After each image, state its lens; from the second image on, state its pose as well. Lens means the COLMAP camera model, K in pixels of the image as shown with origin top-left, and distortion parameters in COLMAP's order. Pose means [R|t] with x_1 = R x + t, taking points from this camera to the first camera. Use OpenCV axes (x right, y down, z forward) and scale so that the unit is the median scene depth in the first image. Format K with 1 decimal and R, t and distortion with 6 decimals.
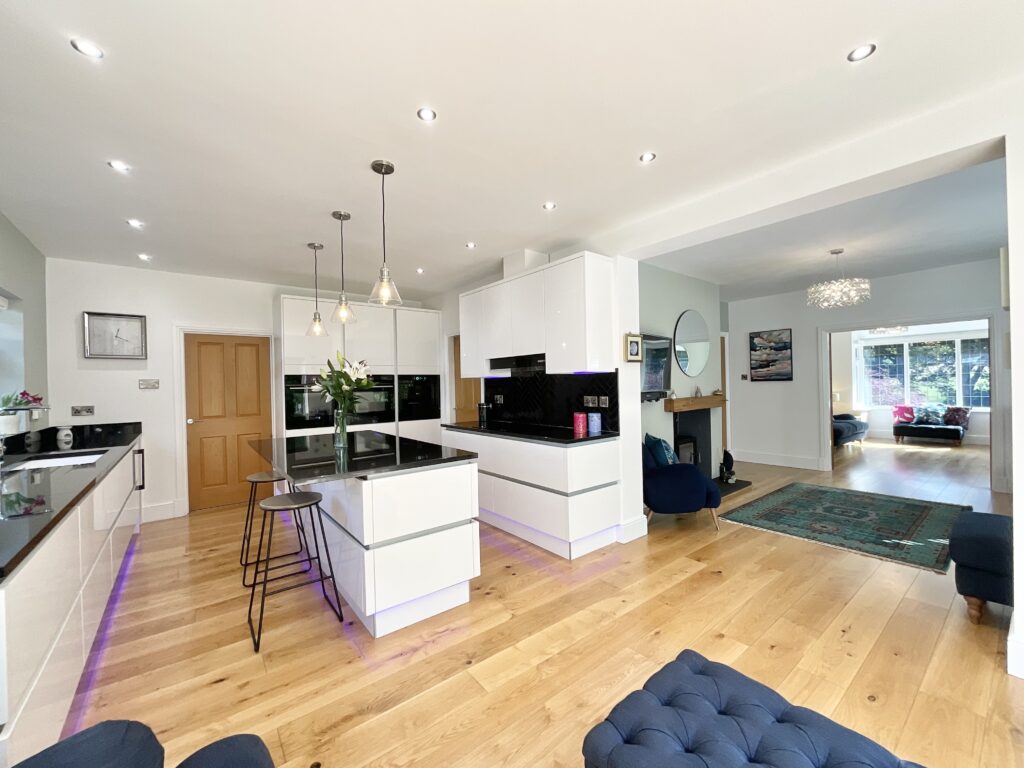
lens RADIAL K [[413.2, 0, 513.4], [0, 413.2, 386.3], [0, 0, 1]] dist [-0.001991, -0.000343]
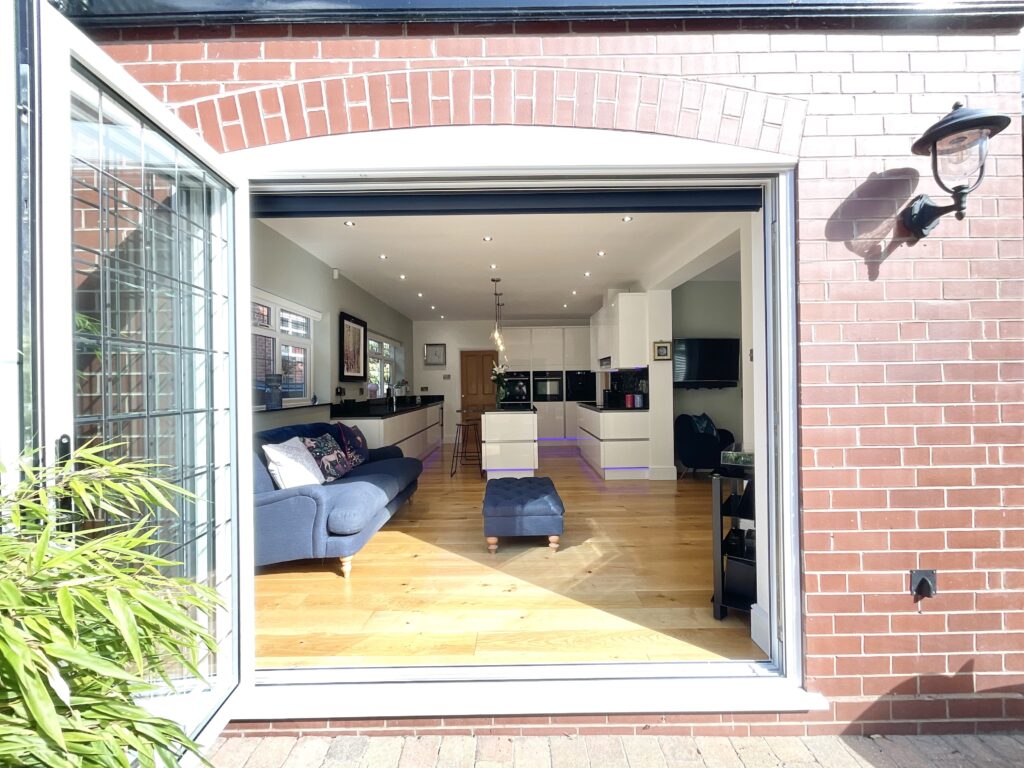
lens RADIAL K [[413.2, 0, 515.6], [0, 413.2, 385.6], [0, 0, 1]] dist [-0.001991, -0.000343]
pose [[0.784554, 0.010189, -0.619977, 0.773230], [-0.004314, 0.999930, 0.010975, 0.016995], [0.620045, -0.005936, 0.784543, -0.470148]]
